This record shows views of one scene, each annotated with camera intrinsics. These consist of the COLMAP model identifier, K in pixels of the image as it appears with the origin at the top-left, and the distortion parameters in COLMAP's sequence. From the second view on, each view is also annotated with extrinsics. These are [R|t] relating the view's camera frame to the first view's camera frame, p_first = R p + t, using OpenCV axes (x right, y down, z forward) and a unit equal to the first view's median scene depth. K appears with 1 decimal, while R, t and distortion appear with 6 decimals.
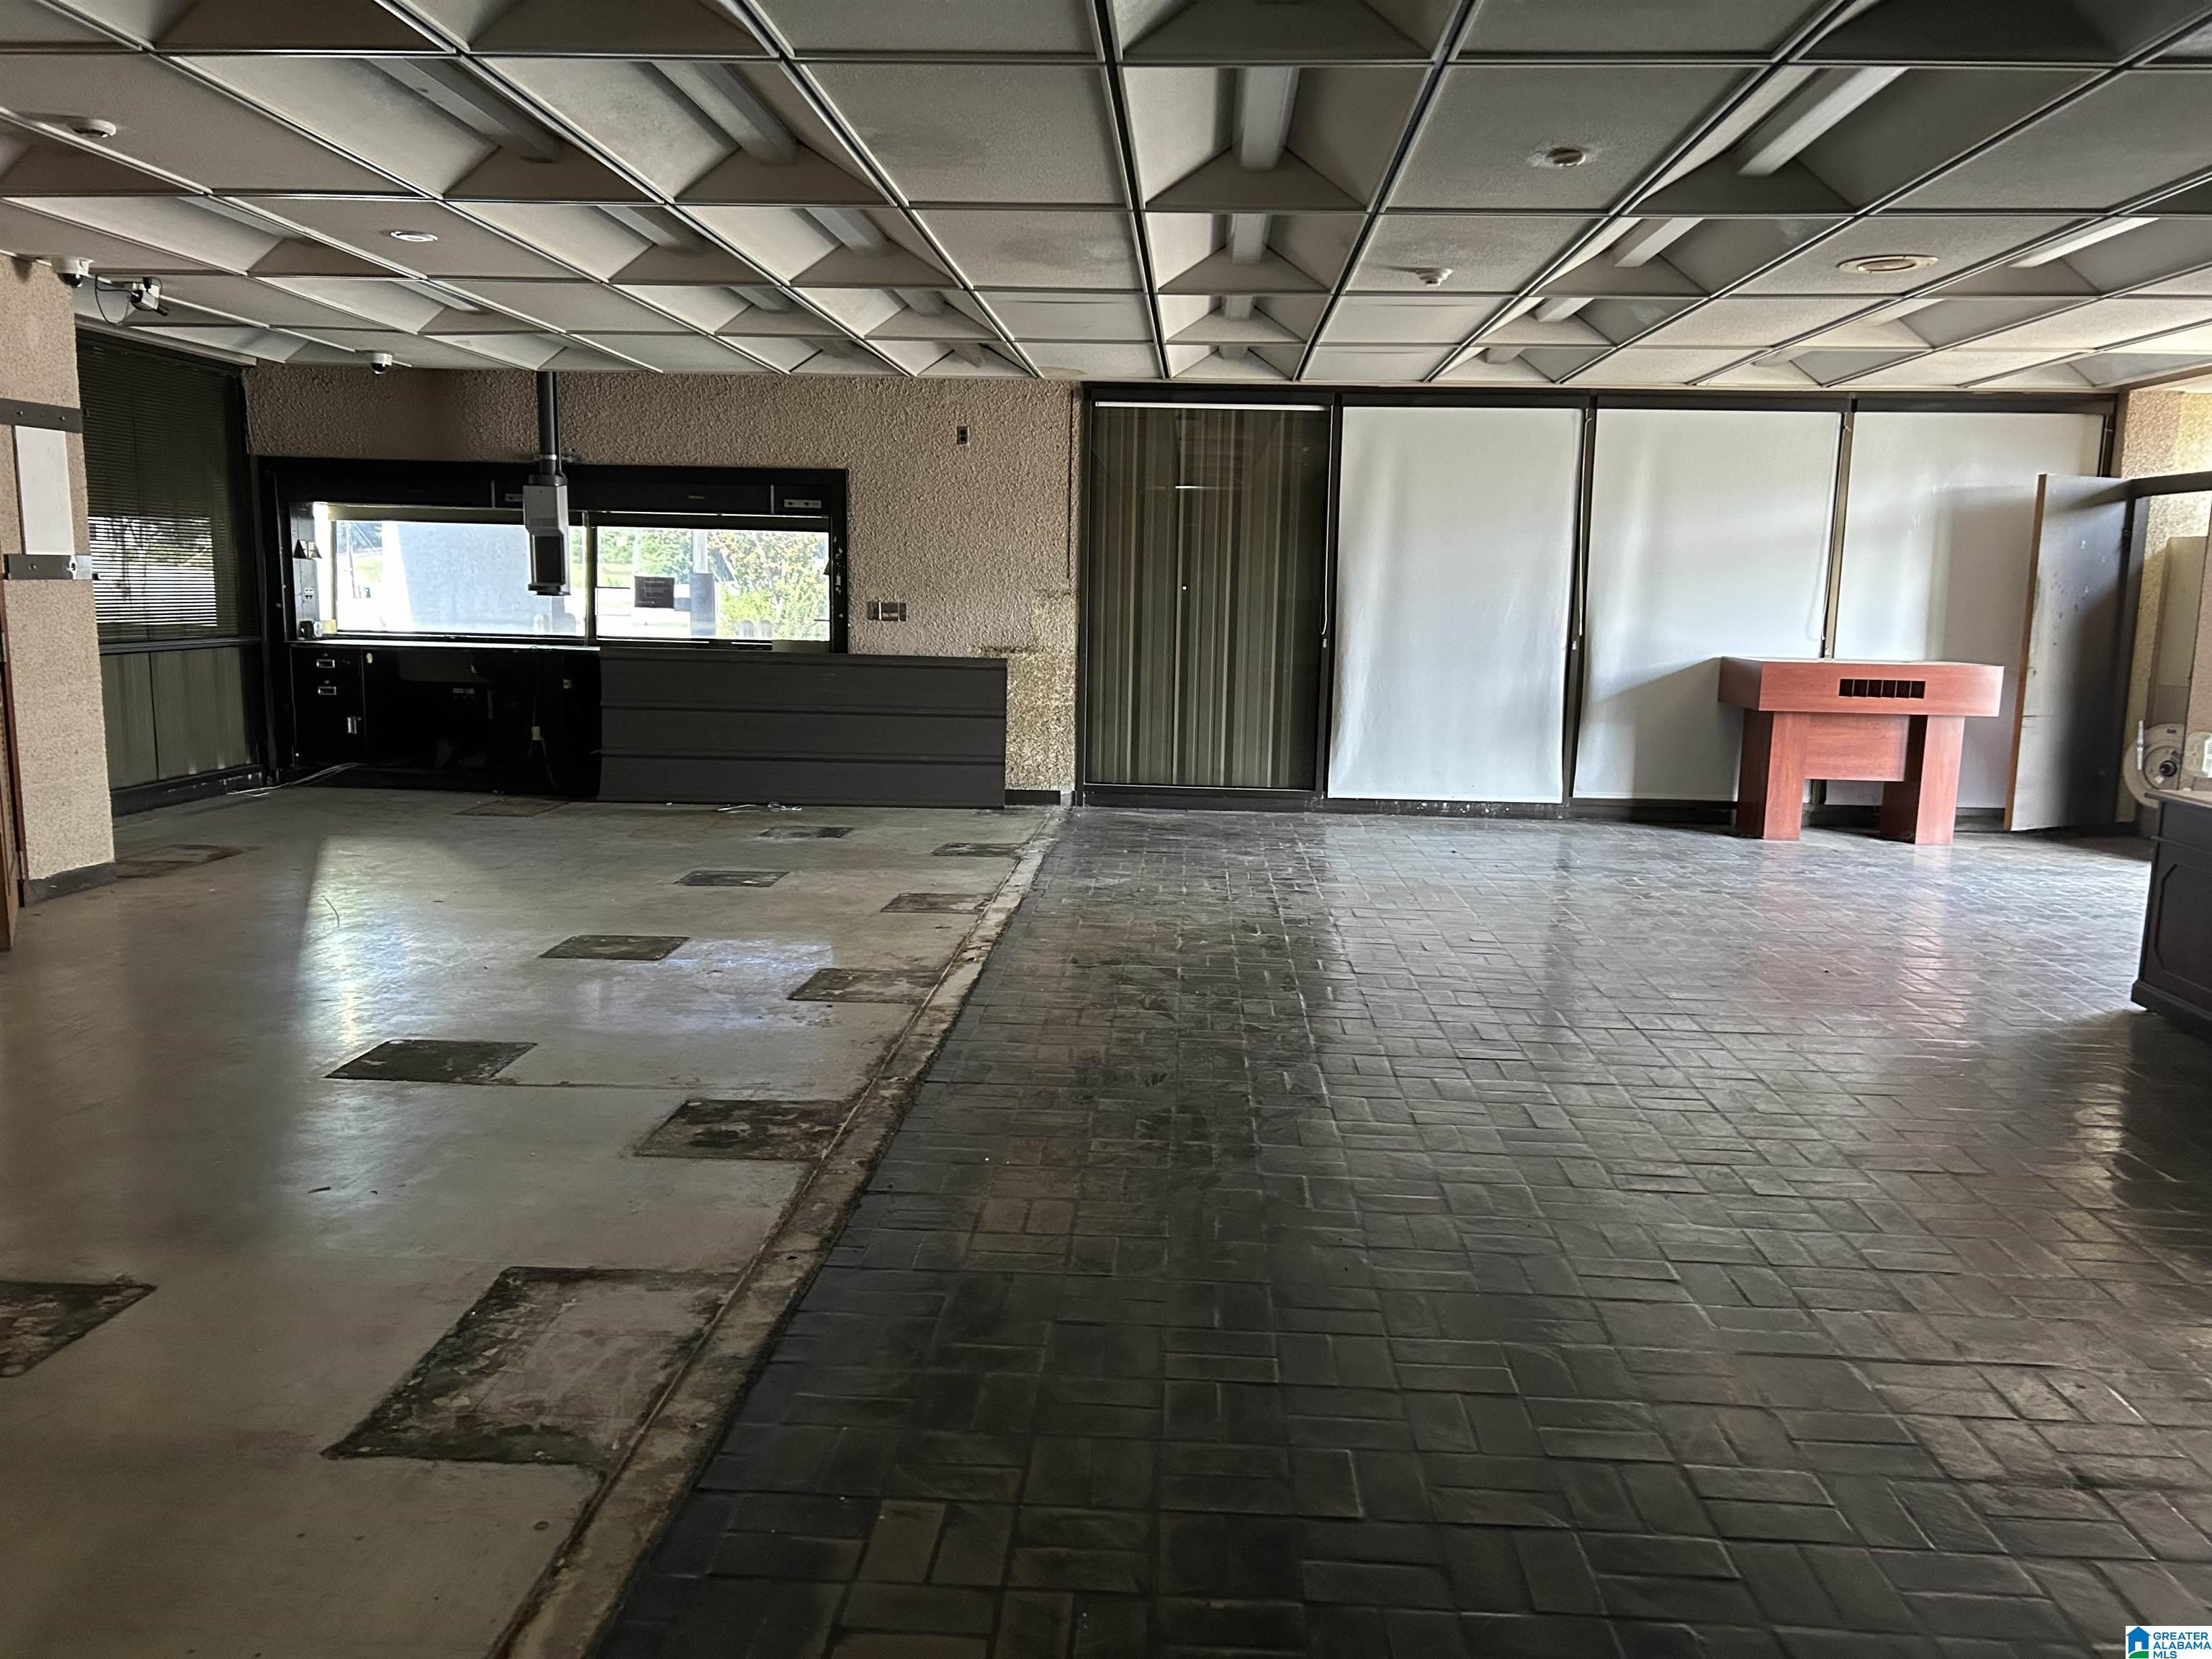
lens RADIAL K [[1658.7, 0, 1106.0], [0, 1658.7, 829.5], [0, 0, 1]] dist [0.057311, -0.050987]
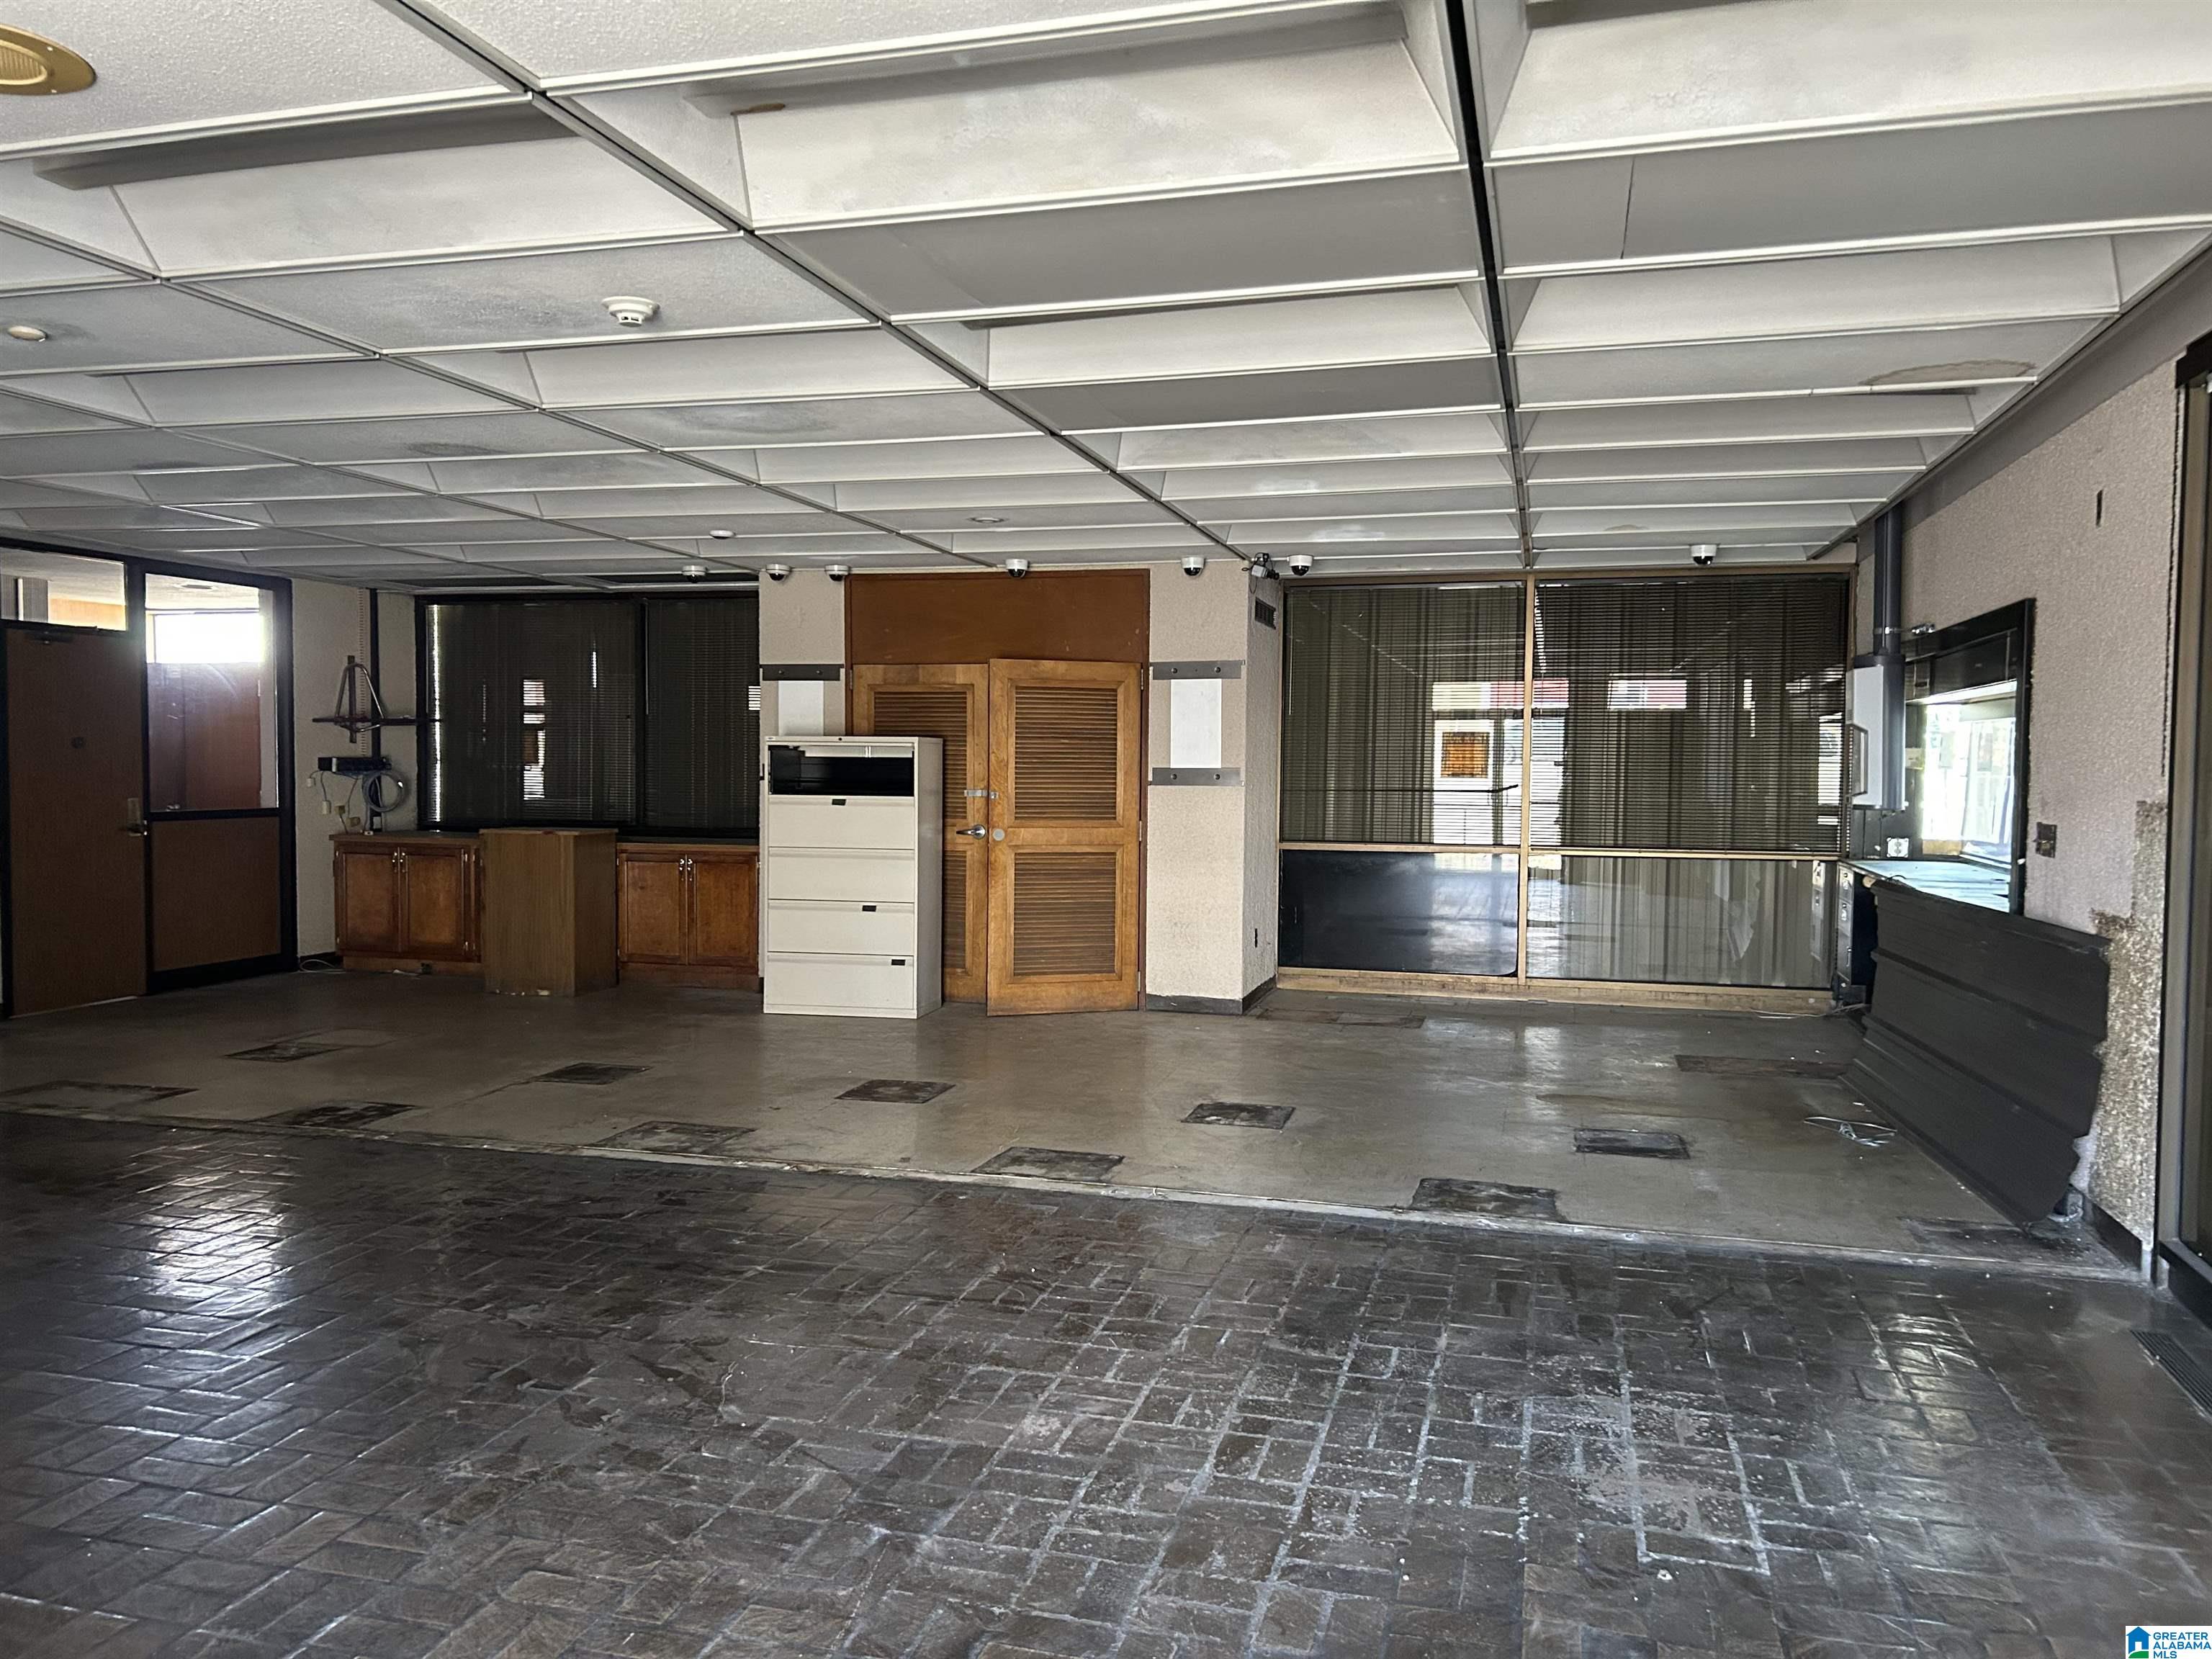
lens RADIAL K [[1658.7, 0, 1106.0], [0, 1658.7, 829.5], [0, 0, 1]] dist [0.057311, -0.050987]
pose [[-0.208887, 0.015276, -0.977820, 0.916707], [-0.157826, 0.986244, 0.049123, -0.215596], [0.965120, 0.164586, -0.203603, 1.546989]]
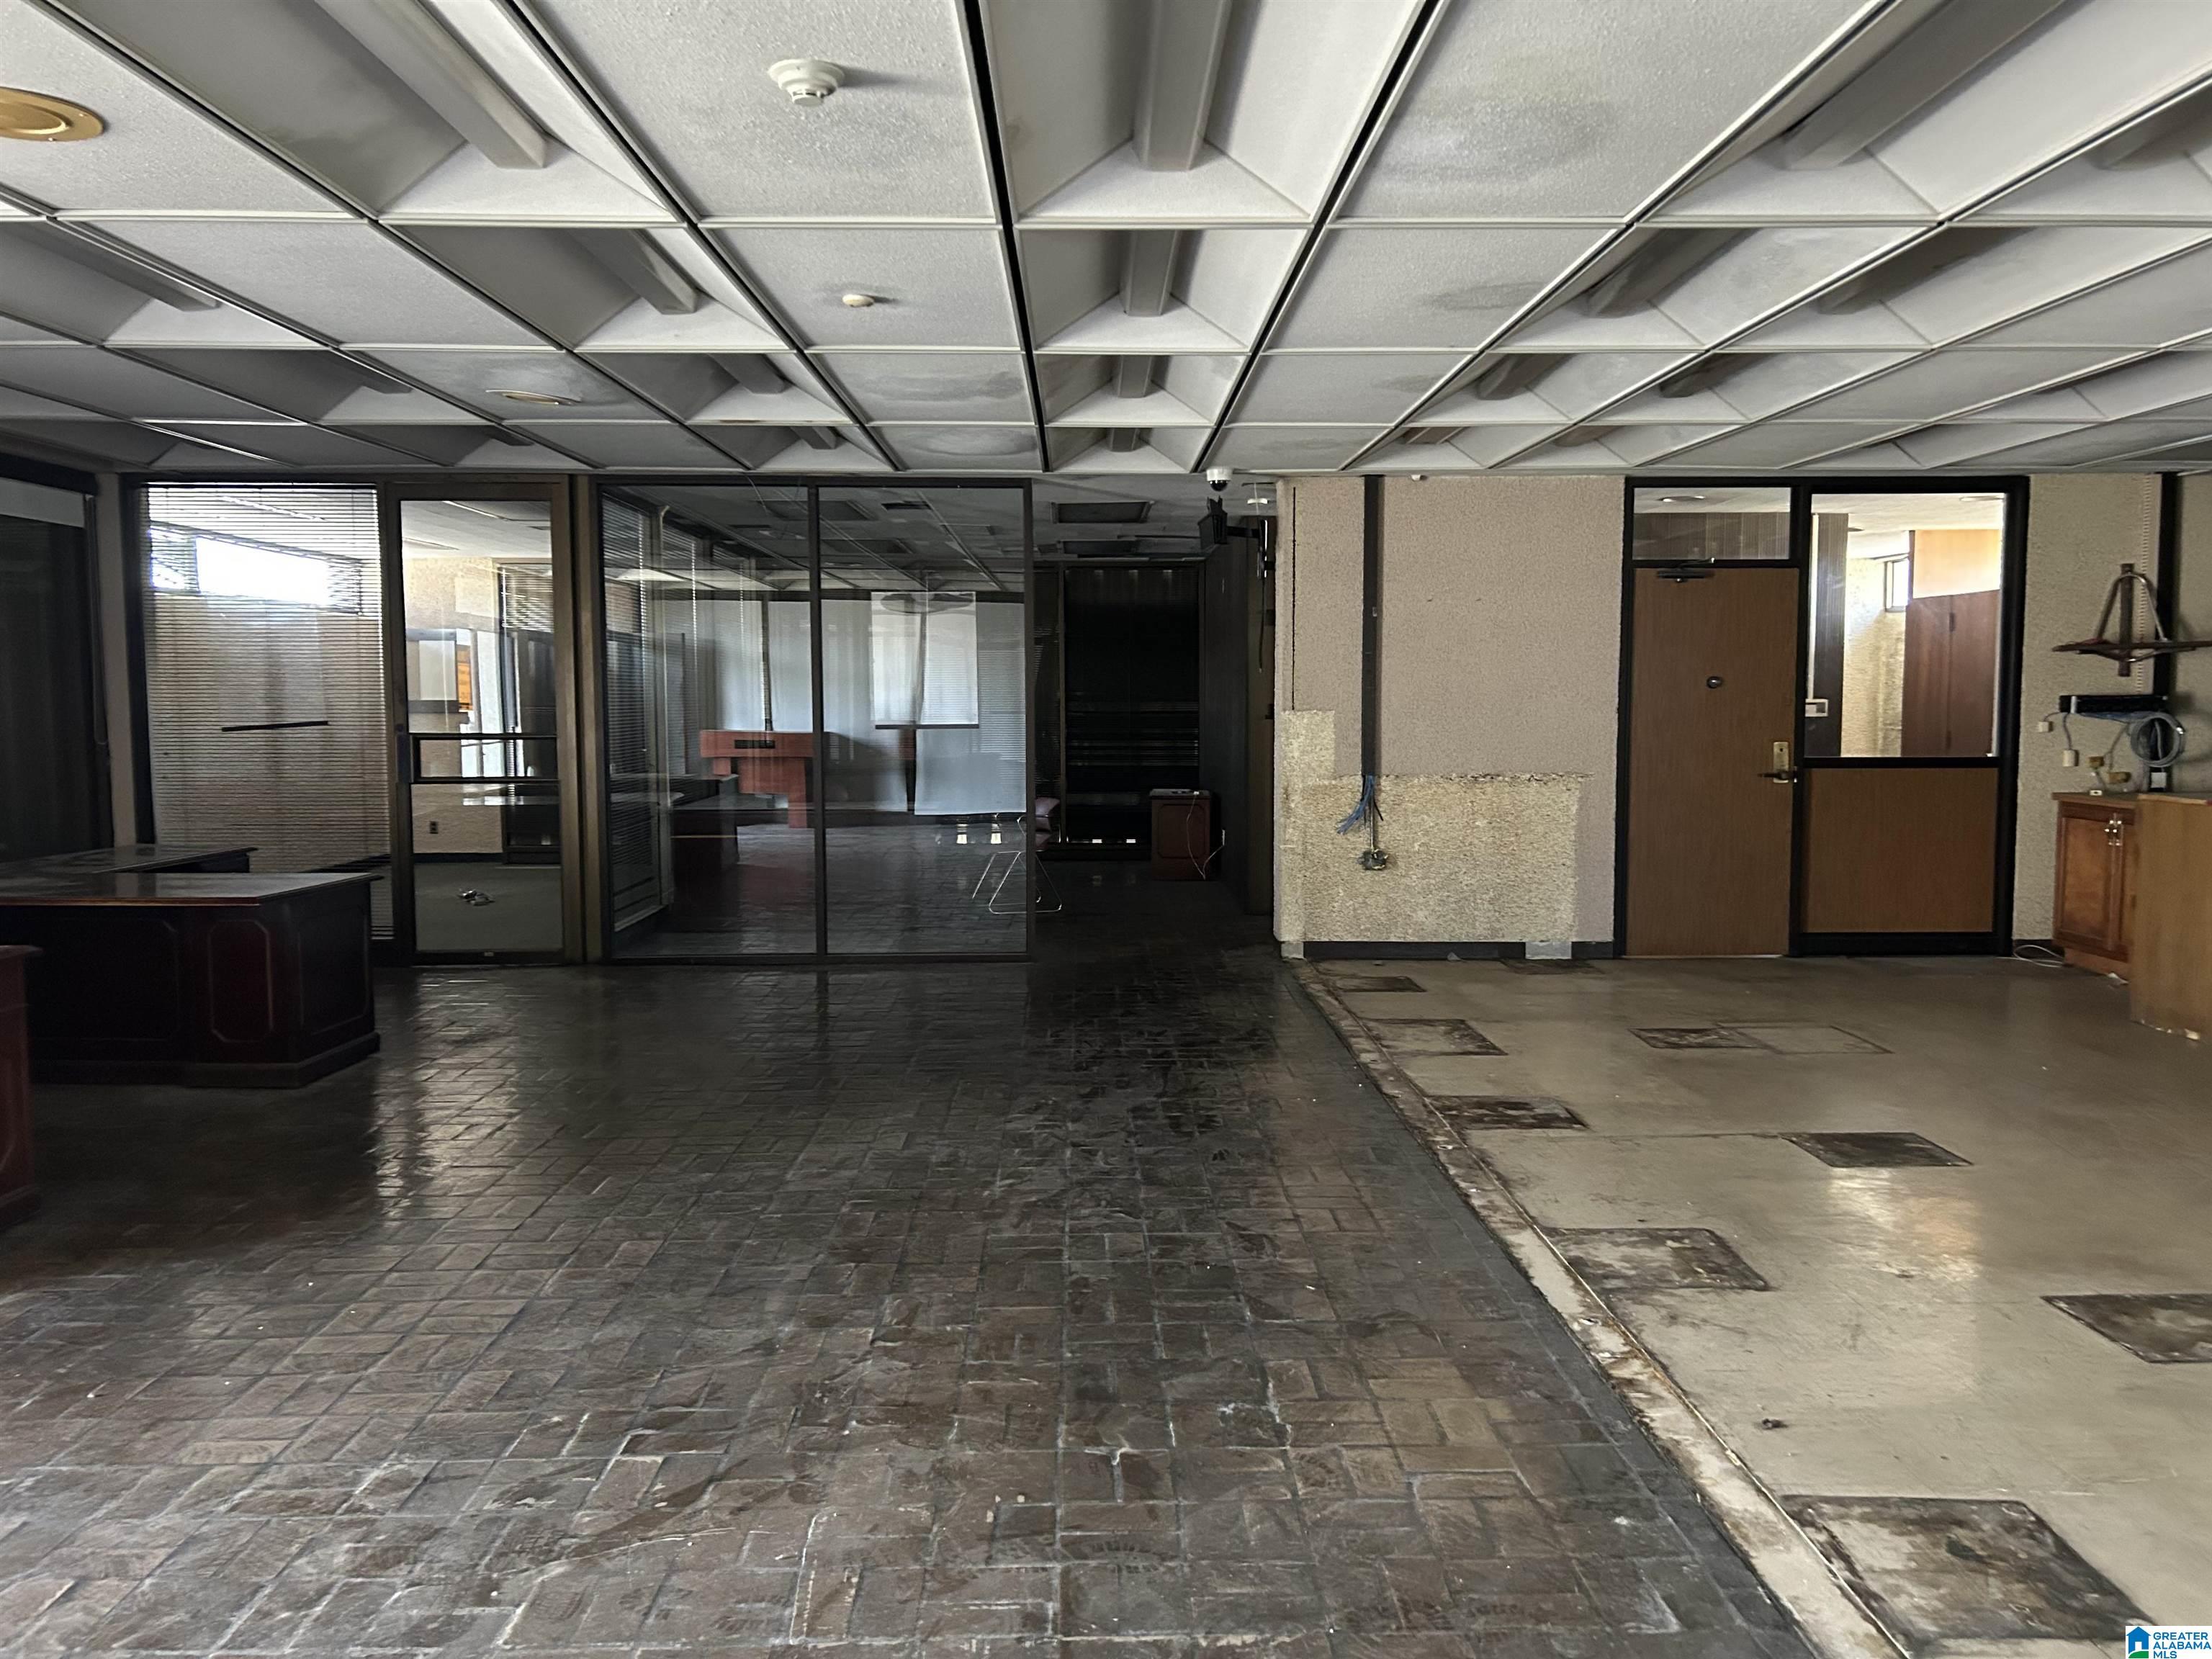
lens RADIAL K [[1658.7, 0, 1106.0], [0, 1658.7, 829.5], [0, 0, 1]] dist [0.057311, -0.050987]
pose [[-0.997329, -0.013975, -0.071697, 0.162856], [-0.029730, 0.974211, 0.223672, -0.262708], [0.066722, 0.225206, -0.972024, 1.754131]]
